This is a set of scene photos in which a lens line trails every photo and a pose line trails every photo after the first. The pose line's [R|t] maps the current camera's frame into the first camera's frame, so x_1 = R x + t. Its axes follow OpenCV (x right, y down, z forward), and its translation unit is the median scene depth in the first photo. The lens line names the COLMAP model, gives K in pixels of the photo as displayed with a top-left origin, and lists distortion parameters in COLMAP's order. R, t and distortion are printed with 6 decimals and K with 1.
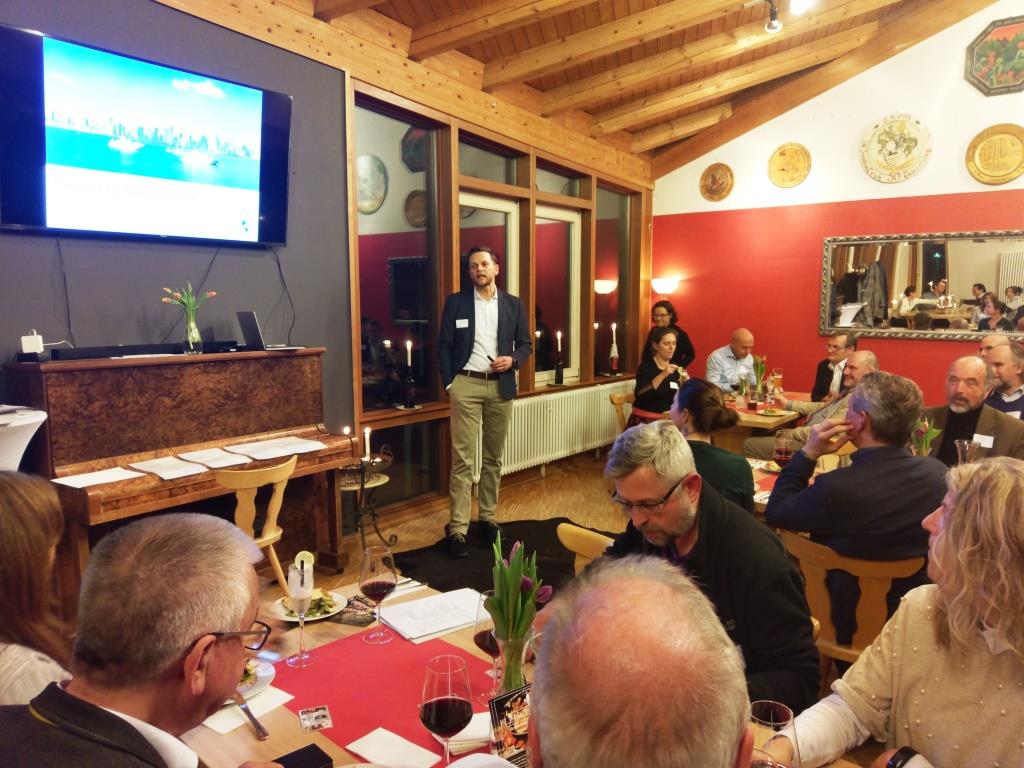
lens RADIAL K [[787.5, 0, 521.5], [0, 787.5, 379.1], [0, 0, 1]] dist [0.056914, -0.041194]
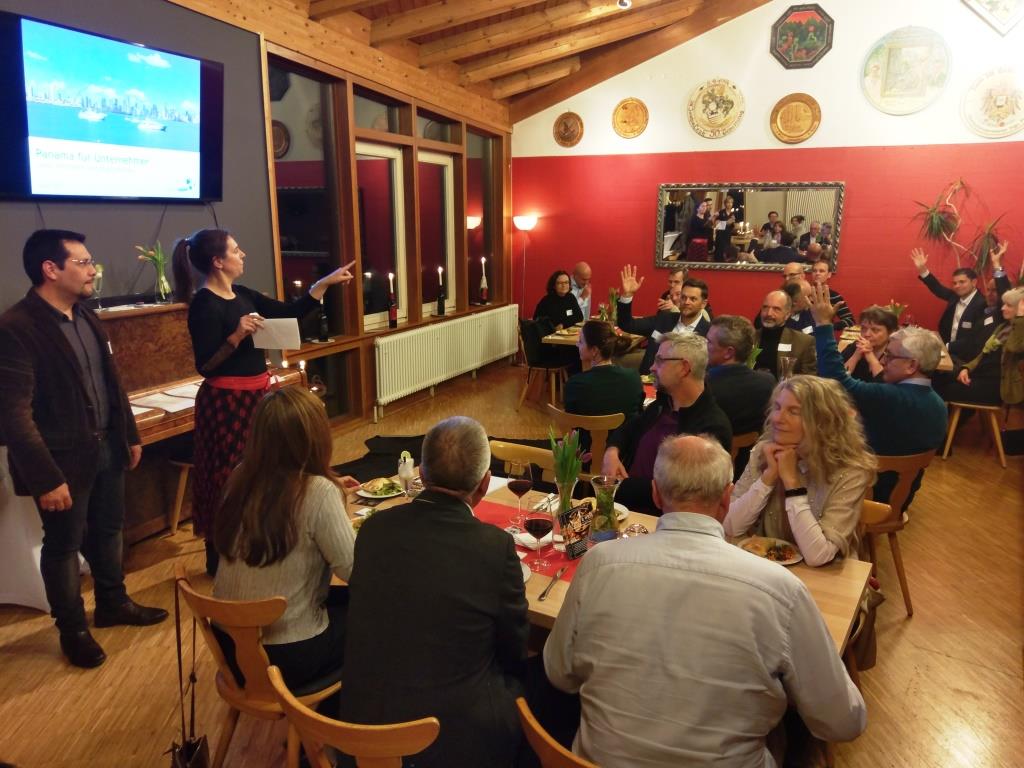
lens RADIAL K [[787.5, 0, 516.0], [0, 787.5, 383.6], [0, 0, 1]] dist [0.056914, -0.041194]
pose [[0.975883, -0.046541, 0.213275, -0.108732], [0.023108, 0.993544, 0.111073, -0.020942], [-0.217068, -0.103466, 0.970658, -0.148708]]
